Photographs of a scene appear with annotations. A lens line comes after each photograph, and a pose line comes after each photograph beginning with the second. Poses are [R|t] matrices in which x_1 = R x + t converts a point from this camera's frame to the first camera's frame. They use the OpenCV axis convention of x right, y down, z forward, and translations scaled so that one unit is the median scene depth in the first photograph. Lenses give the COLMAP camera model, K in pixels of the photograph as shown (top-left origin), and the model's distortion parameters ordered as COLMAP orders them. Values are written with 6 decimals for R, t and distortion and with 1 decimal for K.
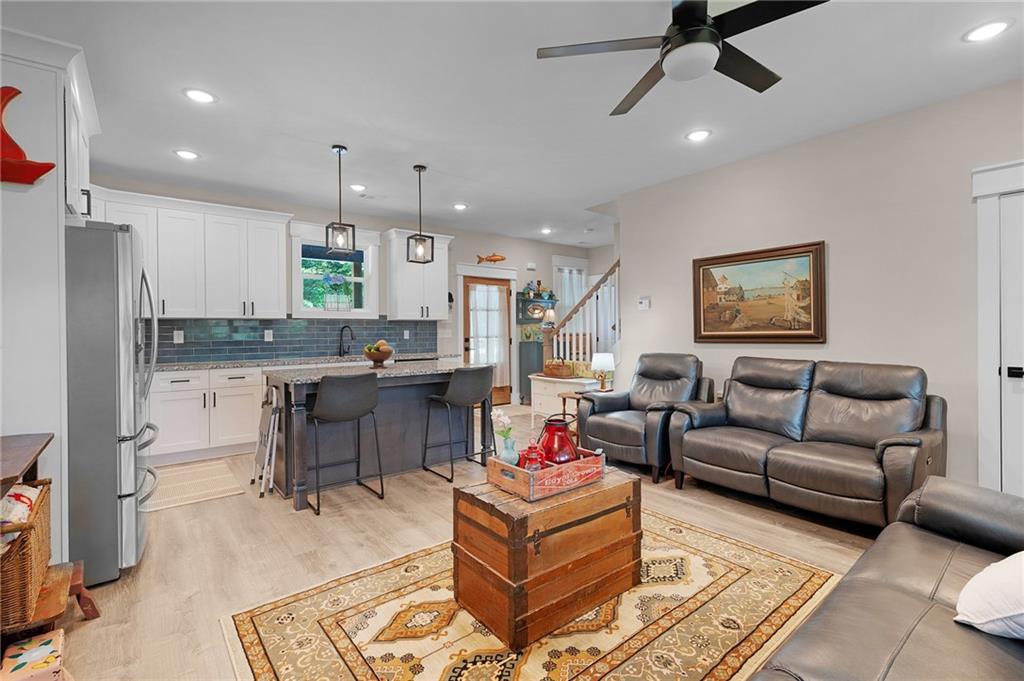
lens RADIAL K [[464.8, 0, 516.8], [0, 464.8, 332.6], [0, 0, 1]] dist [-0.000626, 0.000111]
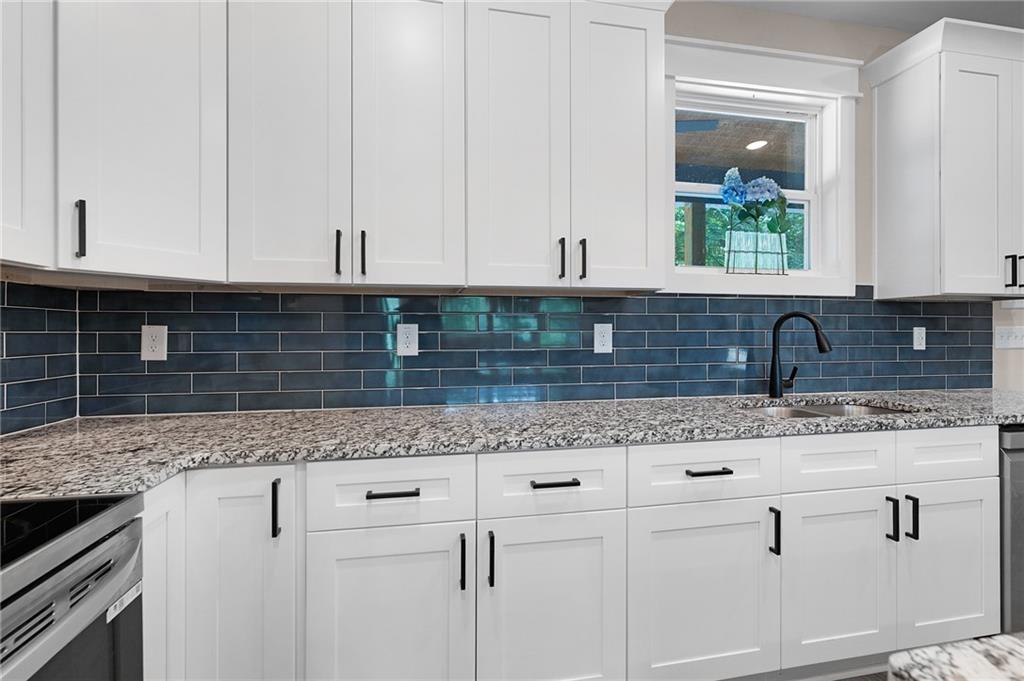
lens RADIAL K [[464.8, 0, 509.2], [0, 464.8, 337.7], [0, 0, 1]] dist [-0.000626, 0.000111]
pose [[0.884561, 0.005612, -0.466391, -0.388723], [-0.004755, 0.999984, 0.003014, 0.004645], [0.466401, -0.000448, 0.884573, 0.573995]]
